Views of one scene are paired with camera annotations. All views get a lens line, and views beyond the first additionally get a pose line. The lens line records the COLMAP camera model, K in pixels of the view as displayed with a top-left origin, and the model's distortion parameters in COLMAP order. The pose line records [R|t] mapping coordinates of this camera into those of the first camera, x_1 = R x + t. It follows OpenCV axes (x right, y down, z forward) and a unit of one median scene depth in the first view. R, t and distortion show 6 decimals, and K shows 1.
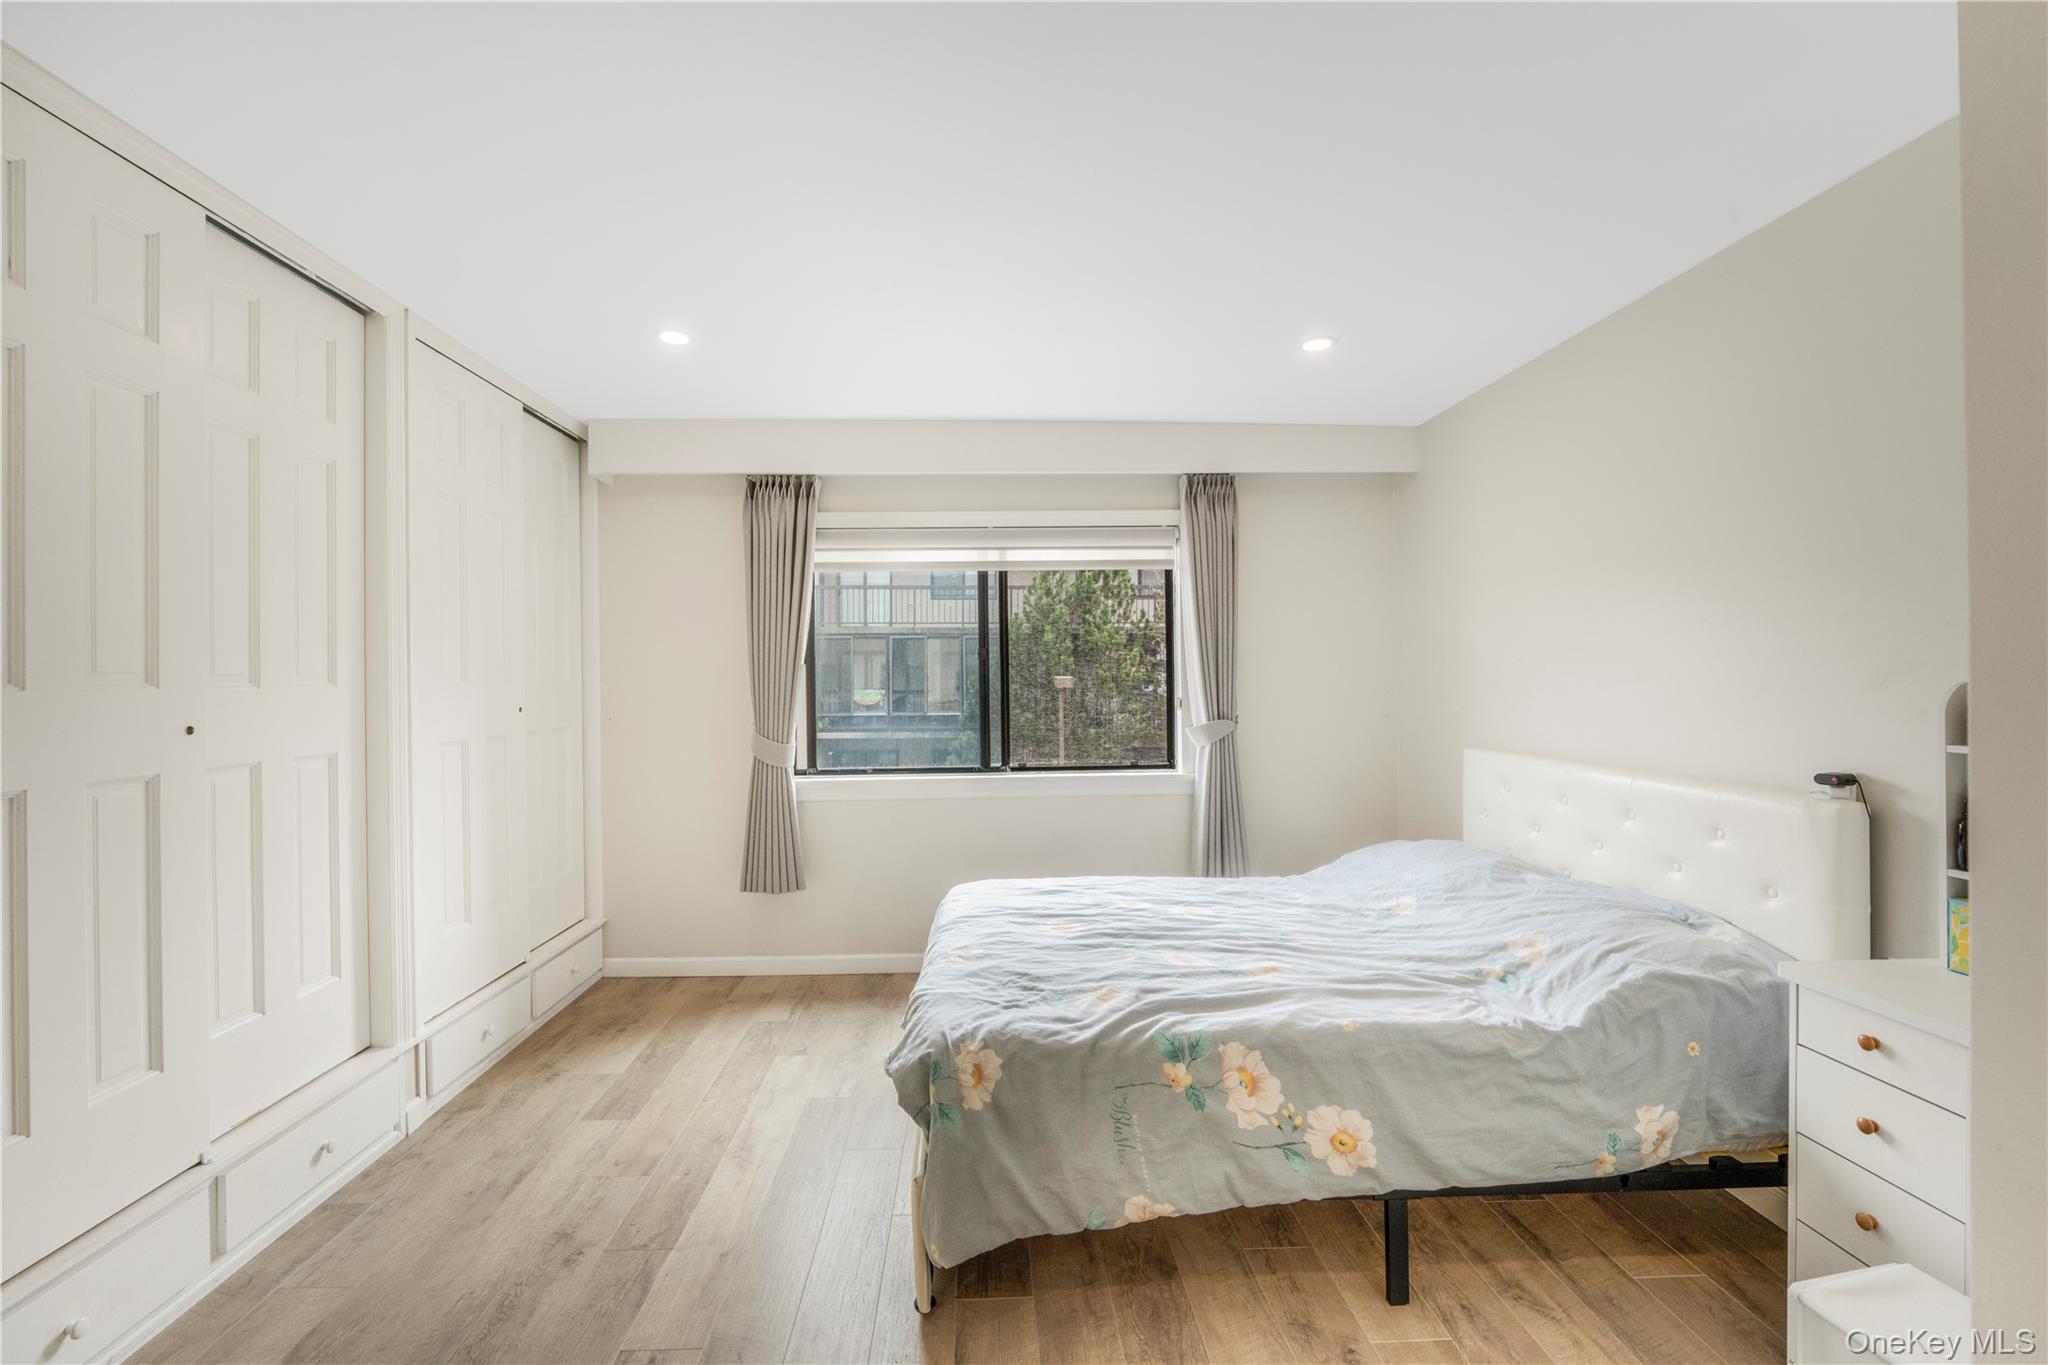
lens RADIAL K [[857.8, 0, 1014.5], [0, 857.8, 689.5], [0, 0, 1]] dist [0.000364, -0.007063]
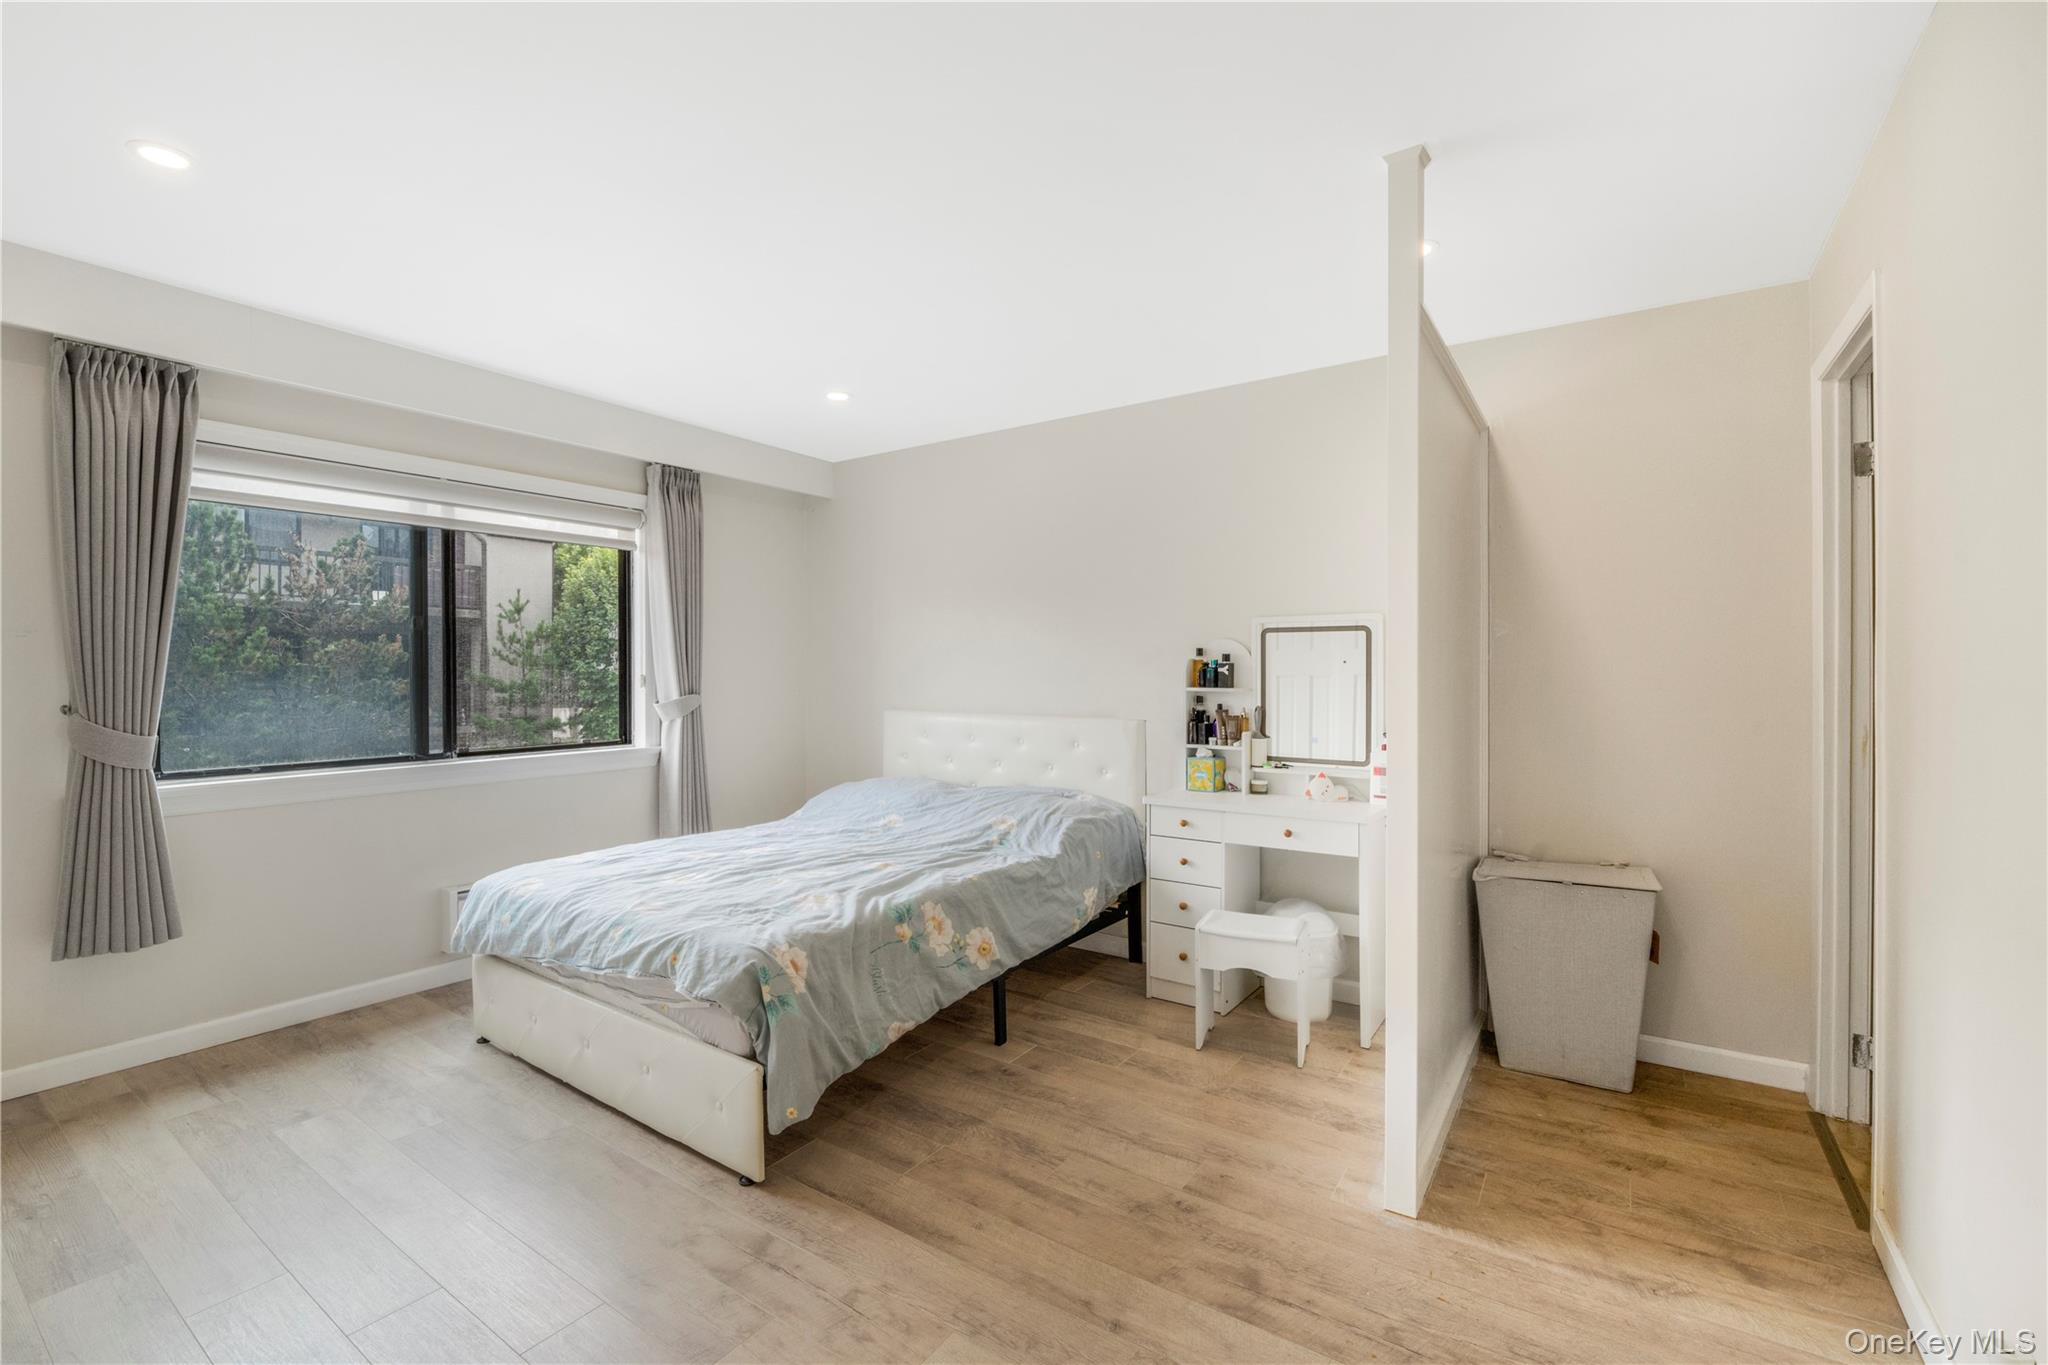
lens RADIAL K [[857.8, 0, 1014.5], [0, 857.8, 689.5], [0, 0, 1]] dist [0.000364, -0.007063]
pose [[0.606850, -0.009235, 0.794763, -0.513778], [0.003394, 0.999953, 0.009027, 0.027684], [-0.794809, -0.002780, 0.606853, 0.007733]]
